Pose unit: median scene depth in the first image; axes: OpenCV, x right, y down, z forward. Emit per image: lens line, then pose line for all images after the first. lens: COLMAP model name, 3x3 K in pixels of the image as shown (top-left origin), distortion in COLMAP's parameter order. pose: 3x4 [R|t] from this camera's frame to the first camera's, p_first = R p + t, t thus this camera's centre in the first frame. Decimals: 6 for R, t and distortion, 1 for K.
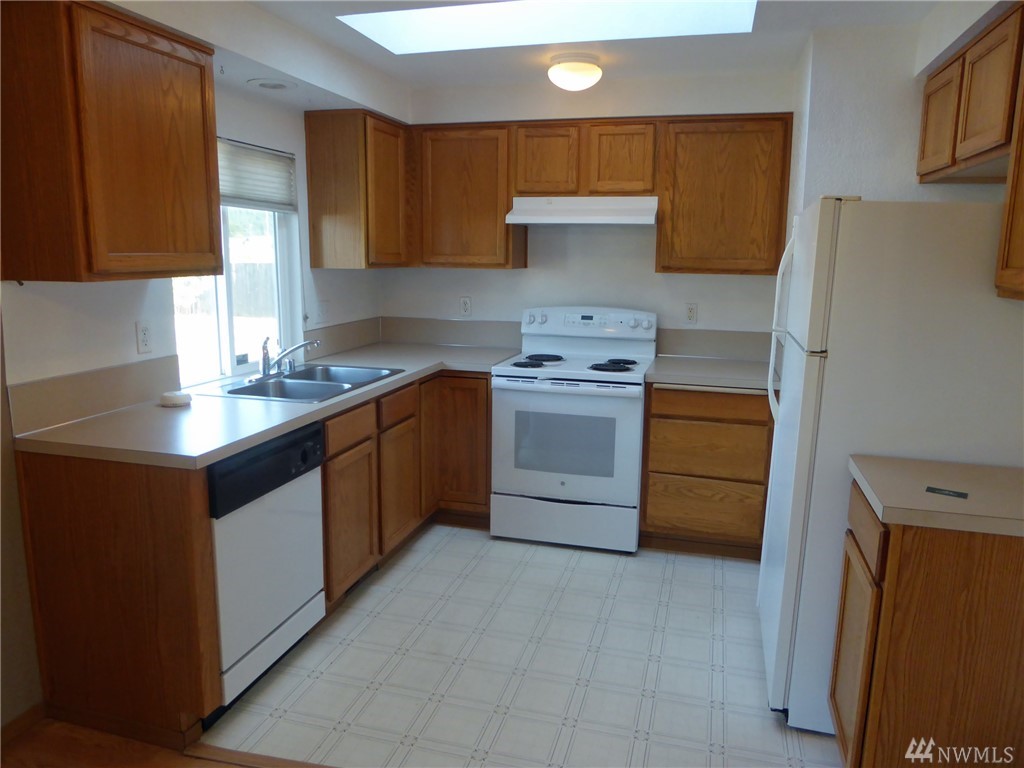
lens RADIAL K [[729.9, 0, 512.0], [0, 729.9, 384.0], [0, 0, 1]] dist [-0.050027, 0.028204]
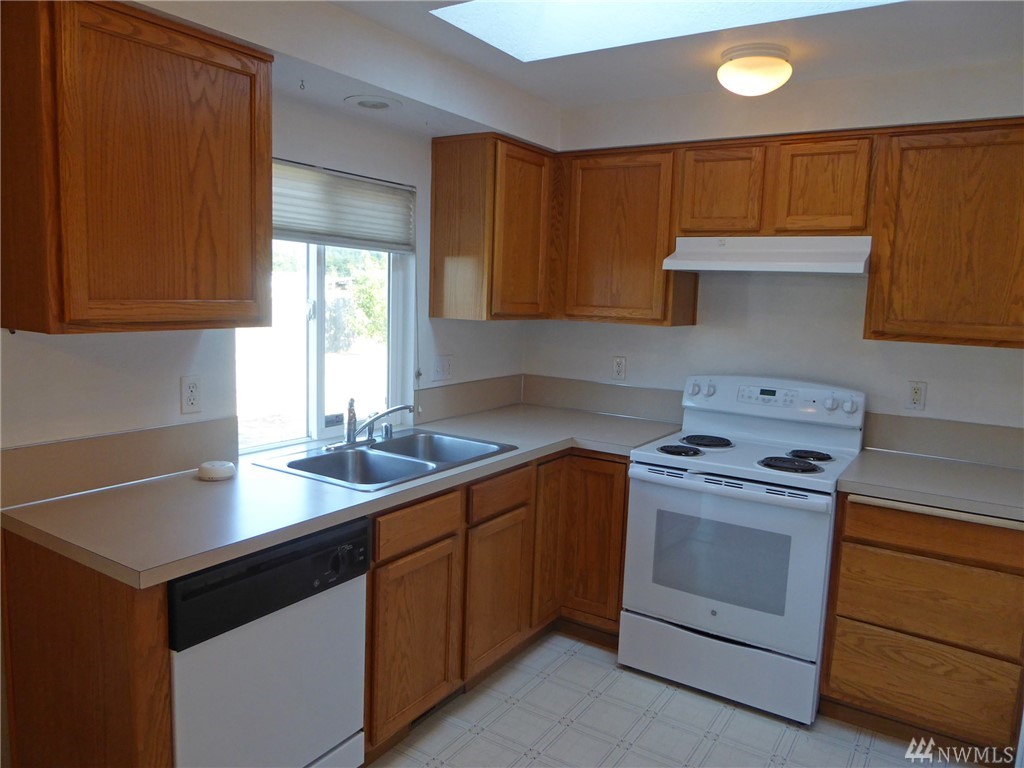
lens RADIAL K [[729.9, 0, 512.0], [0, 729.9, 384.0], [0, 0, 1]] dist [-0.050027, 0.028204]
pose [[0.955146, 0.057474, -0.290504, 0.075804], [-0.074575, 0.996053, -0.048132, -0.048476], [0.286591, 0.067638, 0.955663, 0.215241]]
